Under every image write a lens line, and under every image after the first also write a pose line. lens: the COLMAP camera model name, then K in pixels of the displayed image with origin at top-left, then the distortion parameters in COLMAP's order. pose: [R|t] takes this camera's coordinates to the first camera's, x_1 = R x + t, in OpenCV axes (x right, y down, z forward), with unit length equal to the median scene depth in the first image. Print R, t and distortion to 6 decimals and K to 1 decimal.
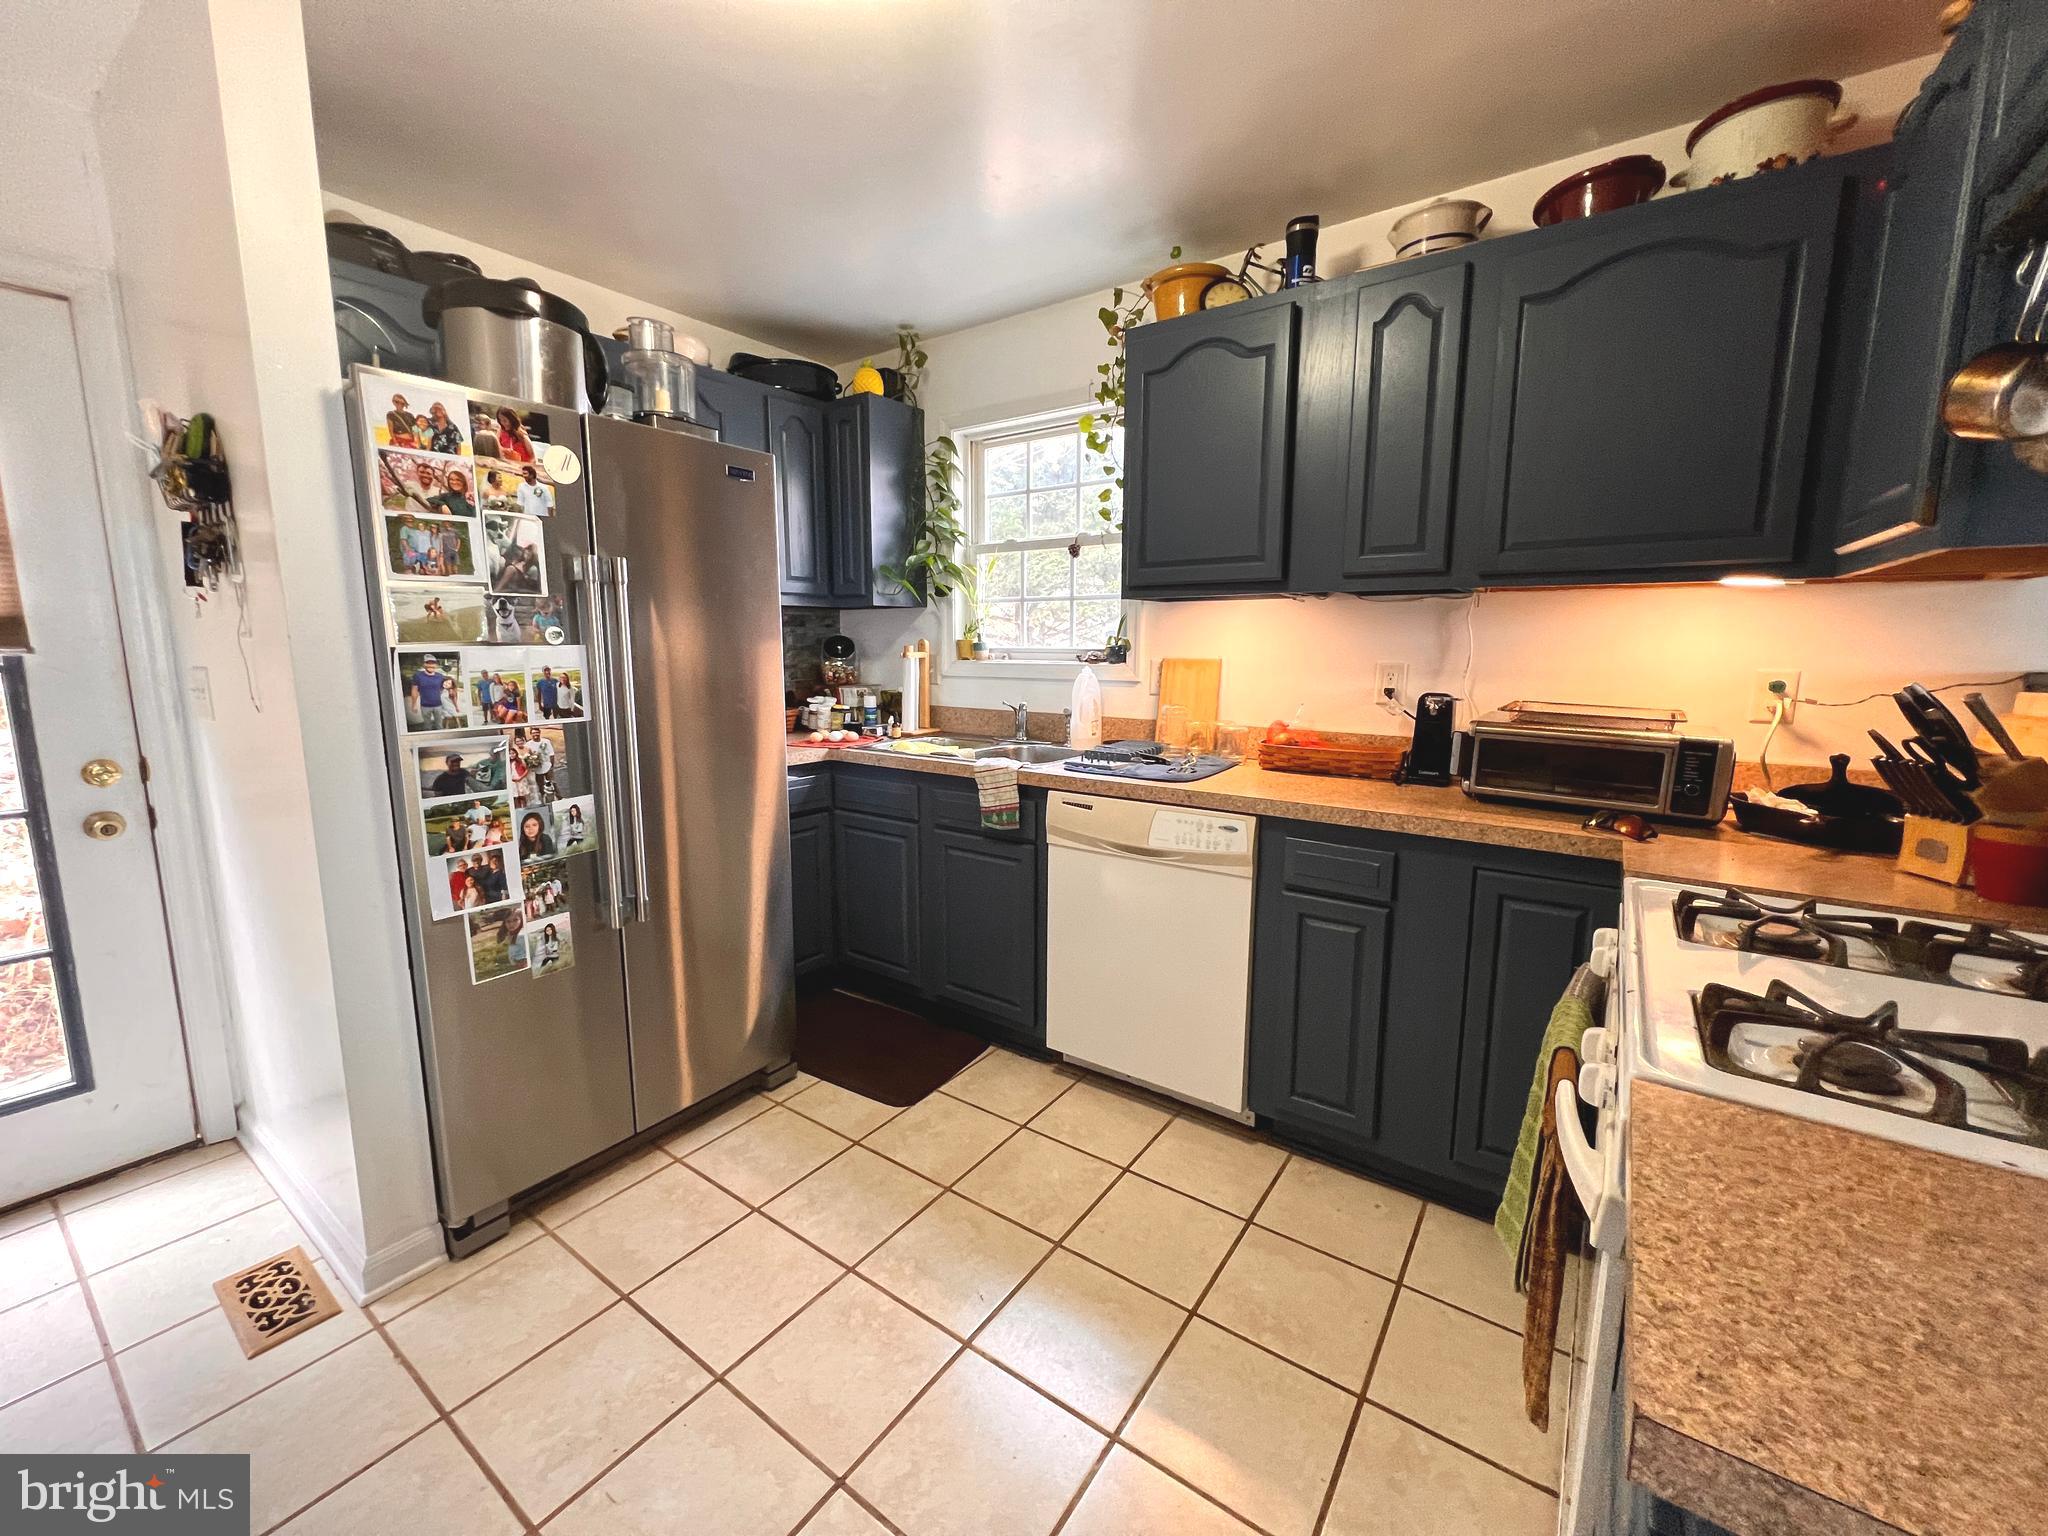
lens RADIAL K [[816.2, 0, 1024.5], [0, 816.2, 762.7], [0, 0, 1]] dist [0.001504, 0.000007]
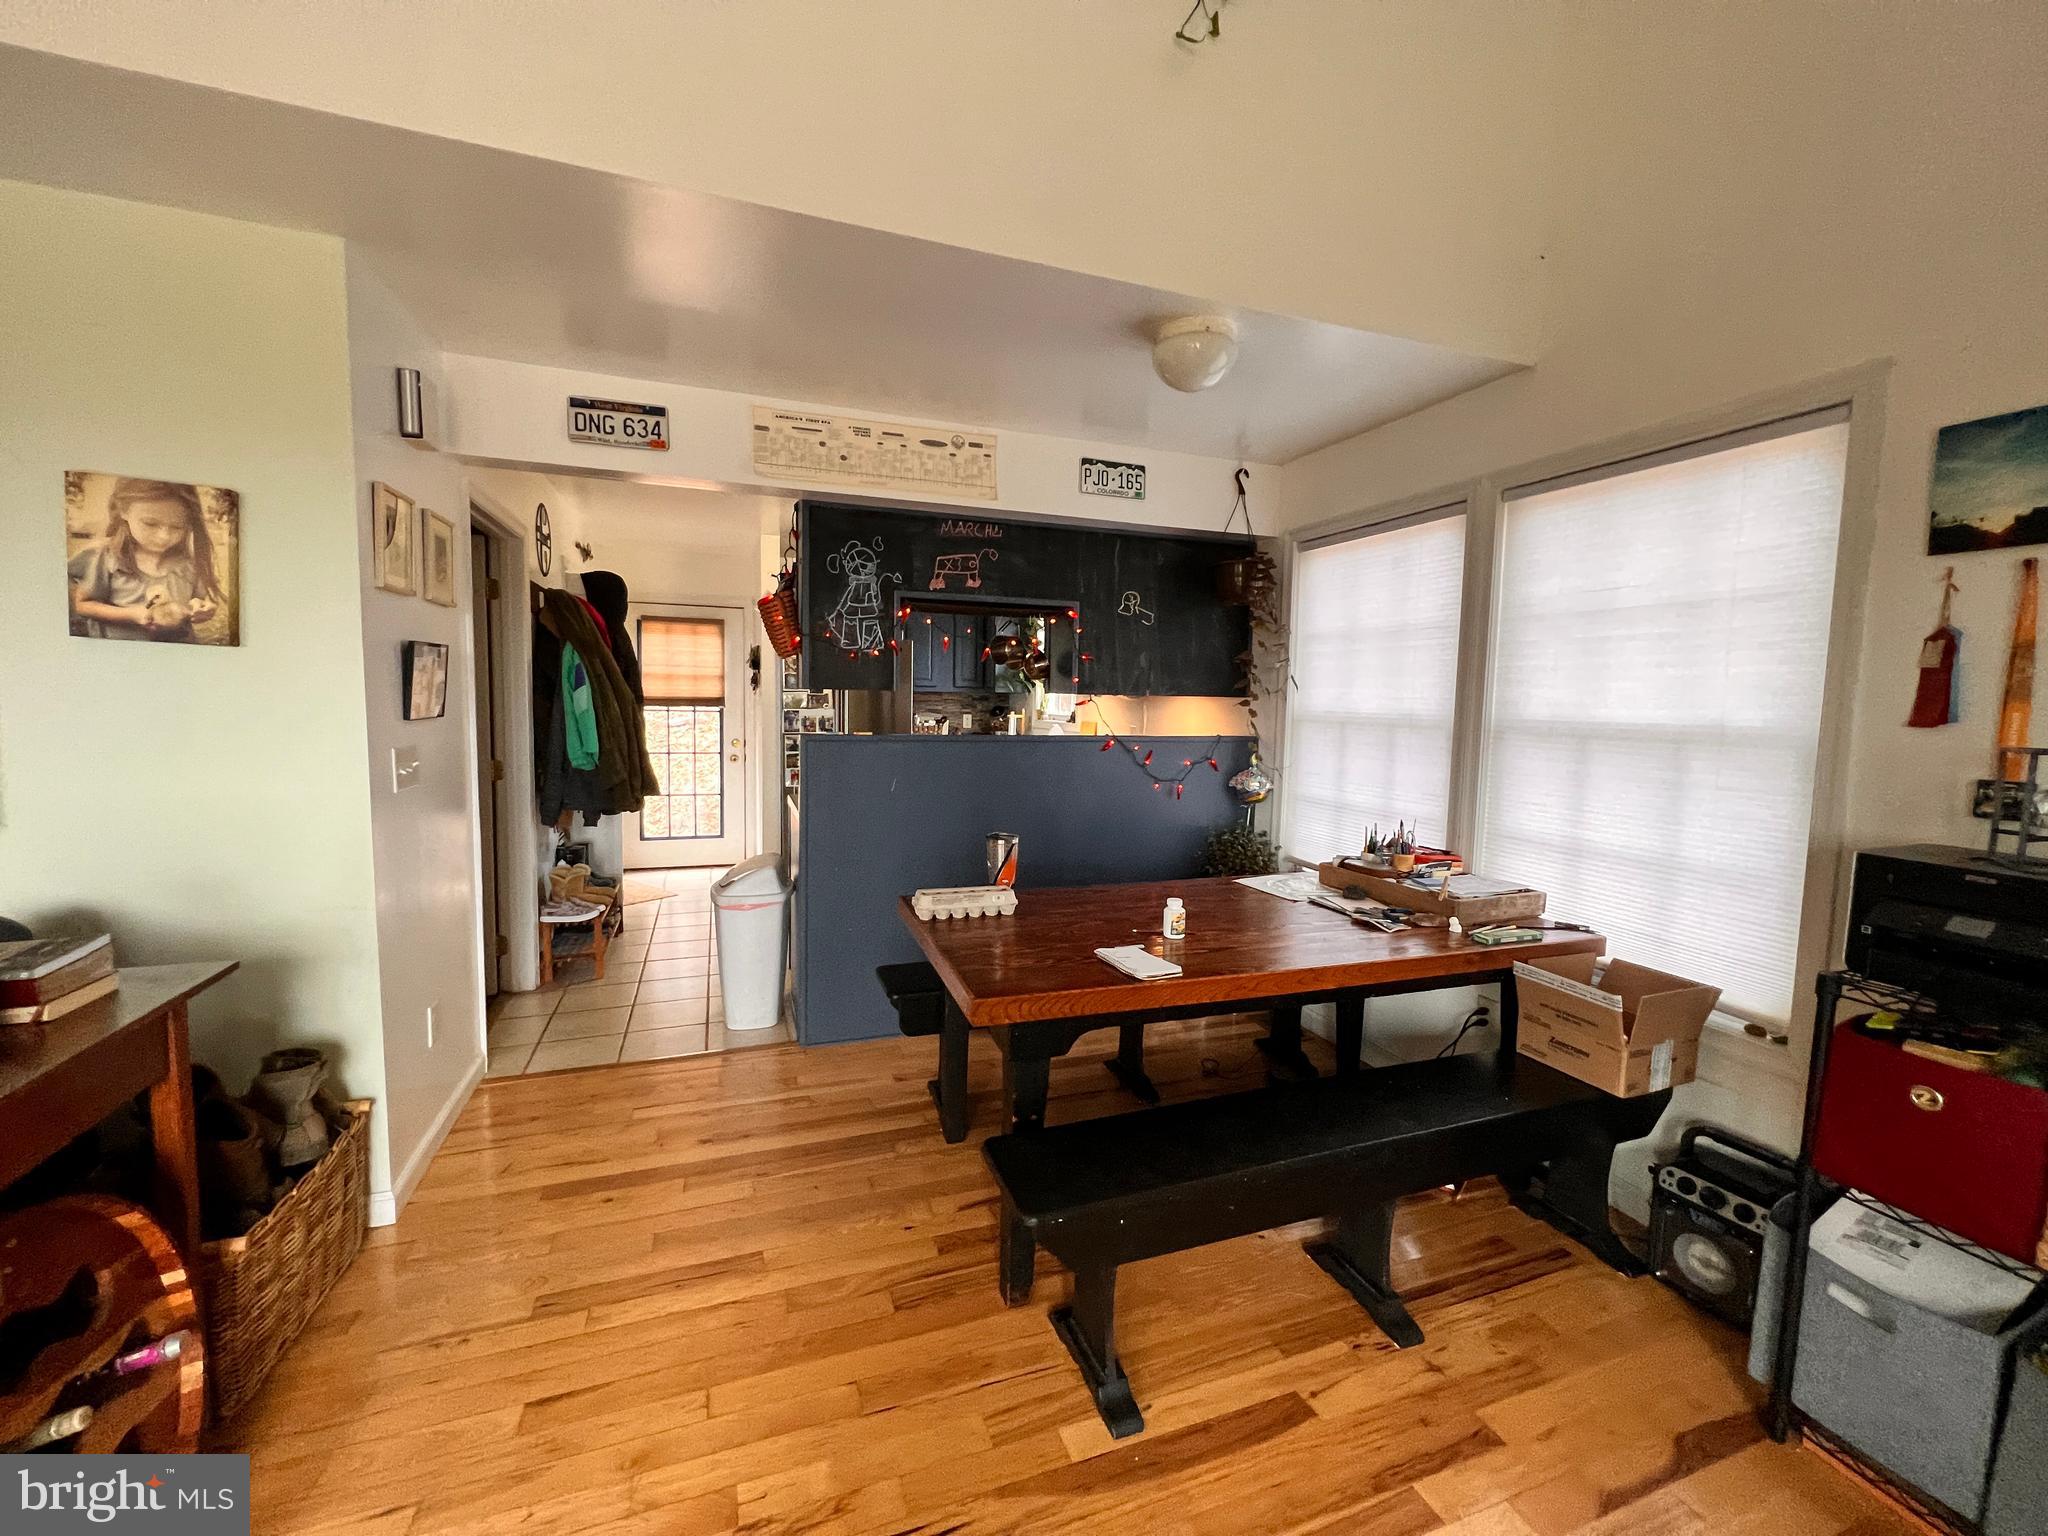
lens RADIAL K [[816.2, 0, 1027.8], [0, 816.2, 764.3], [0, 0, 1]] dist [0.001504, 0.000007]
pose [[0.829493, 0.064117, -0.554824, 1.618567], [-0.106760, 0.993274, -0.044827, 0.113211], [0.548218, 0.096417, 0.830759, -1.047946]]
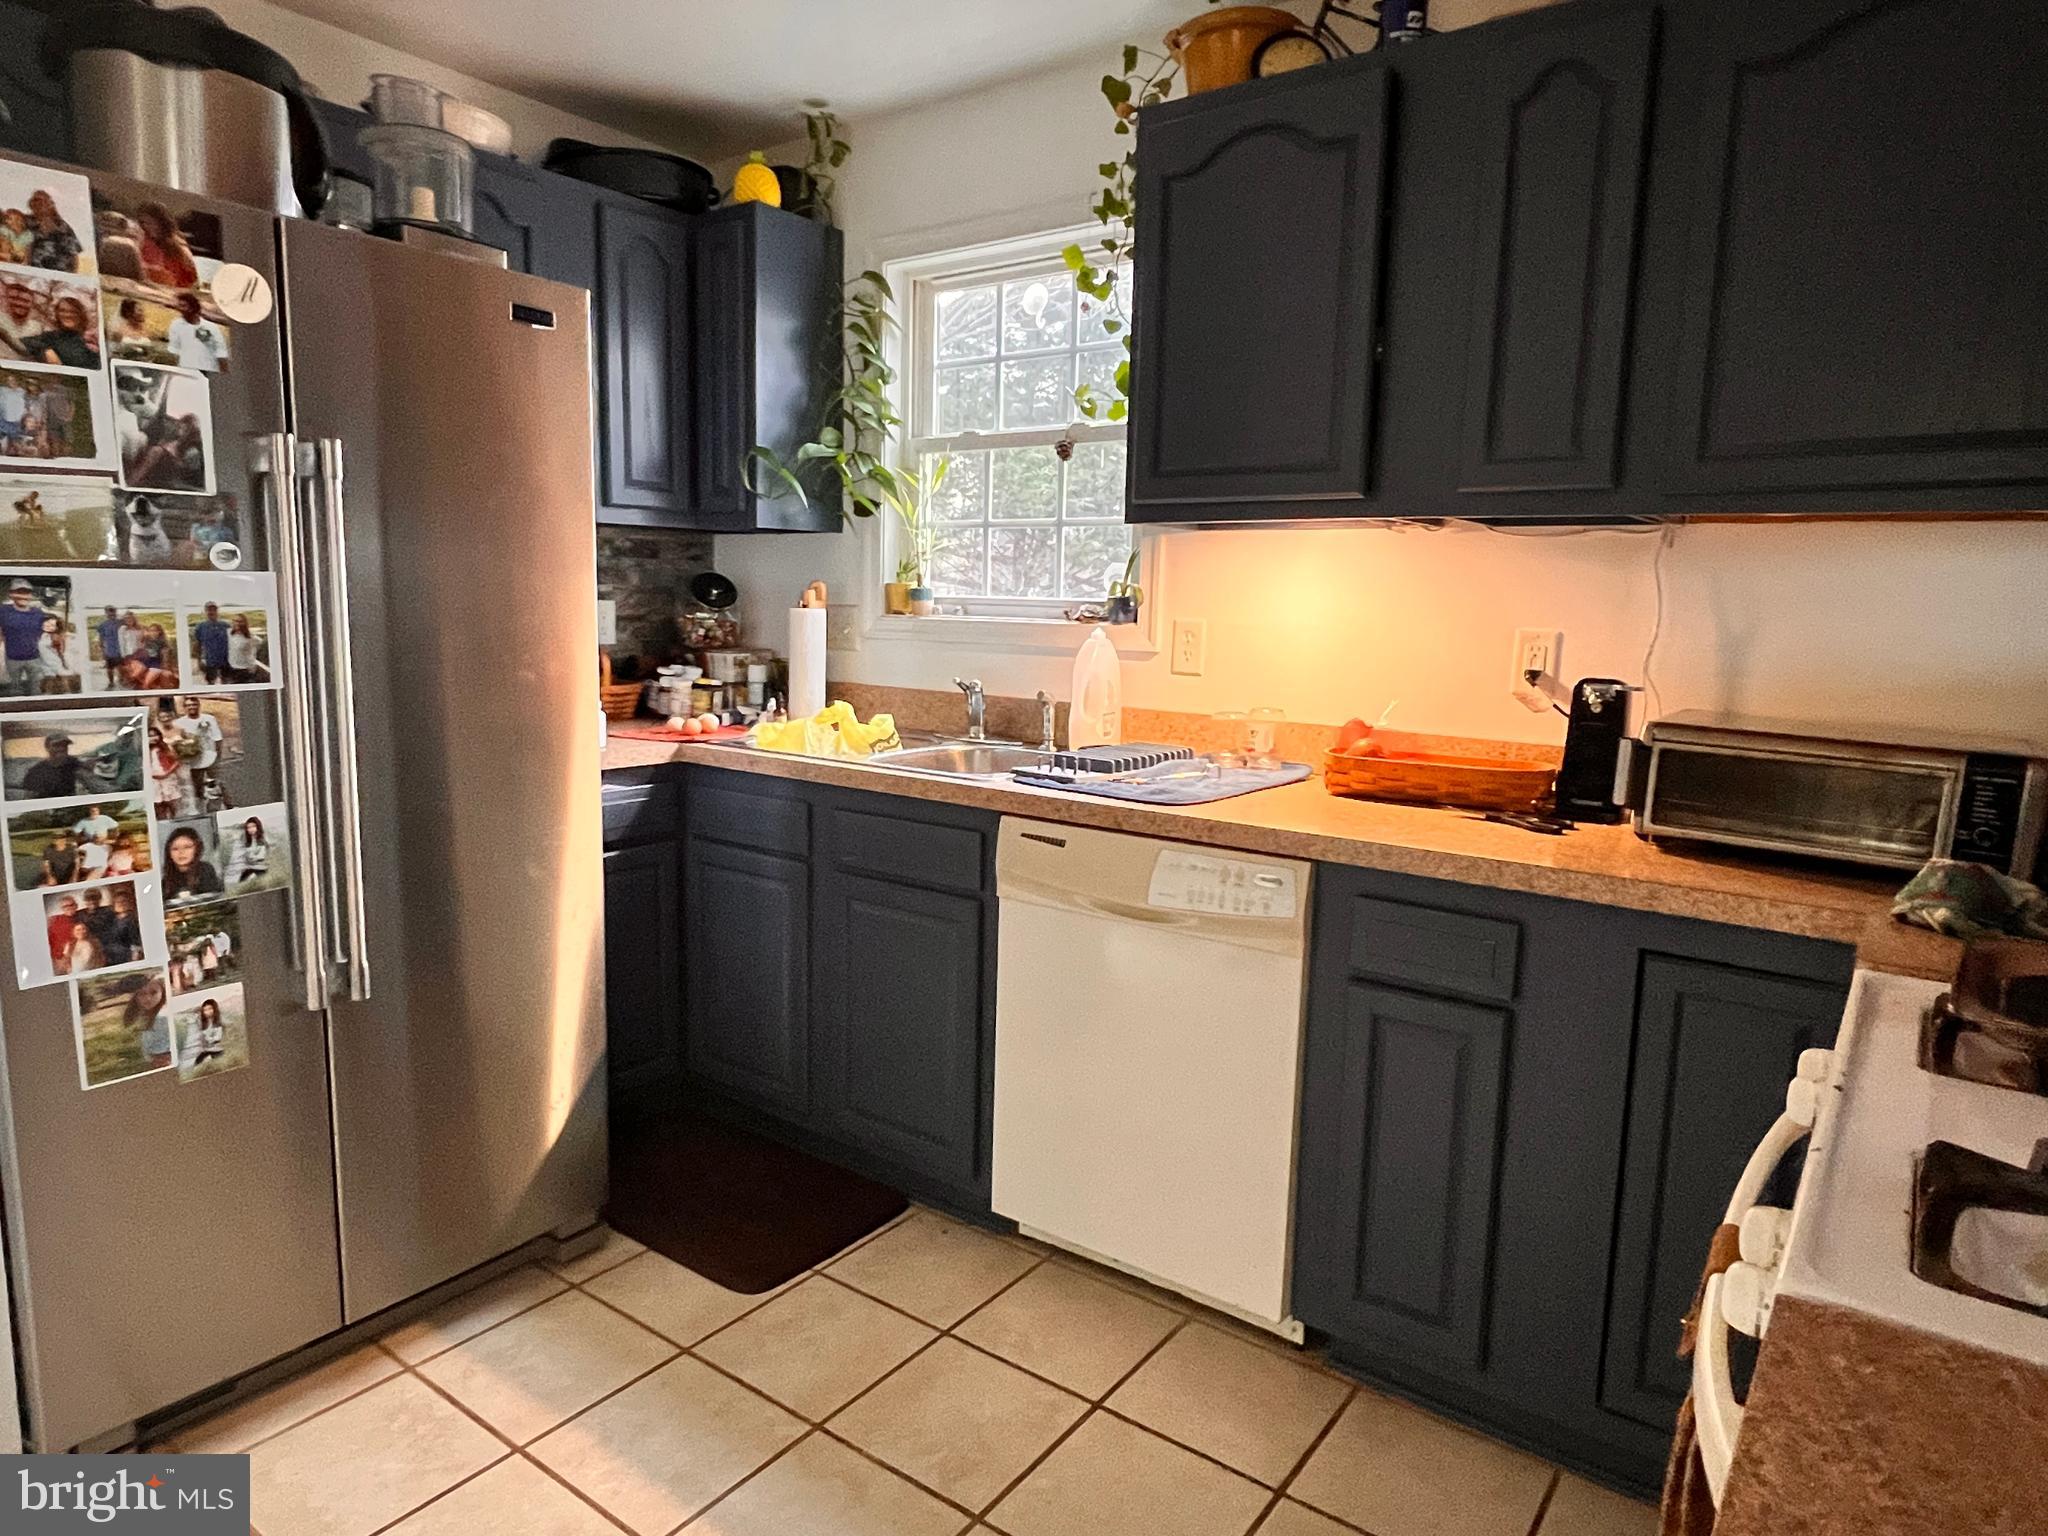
lens RADIAL K [[1233.0, 0, 1018.0], [0, 1233.0, 775.6], [0, 0, 1]] dist [0.001767, 0.000812]
pose [[0.999612, 0.024495, -0.013225, 0.061311], [-0.024536, 0.999695, -0.002931, 0.005466], [0.013149, 0.003255, 0.999908, 0.022812]]
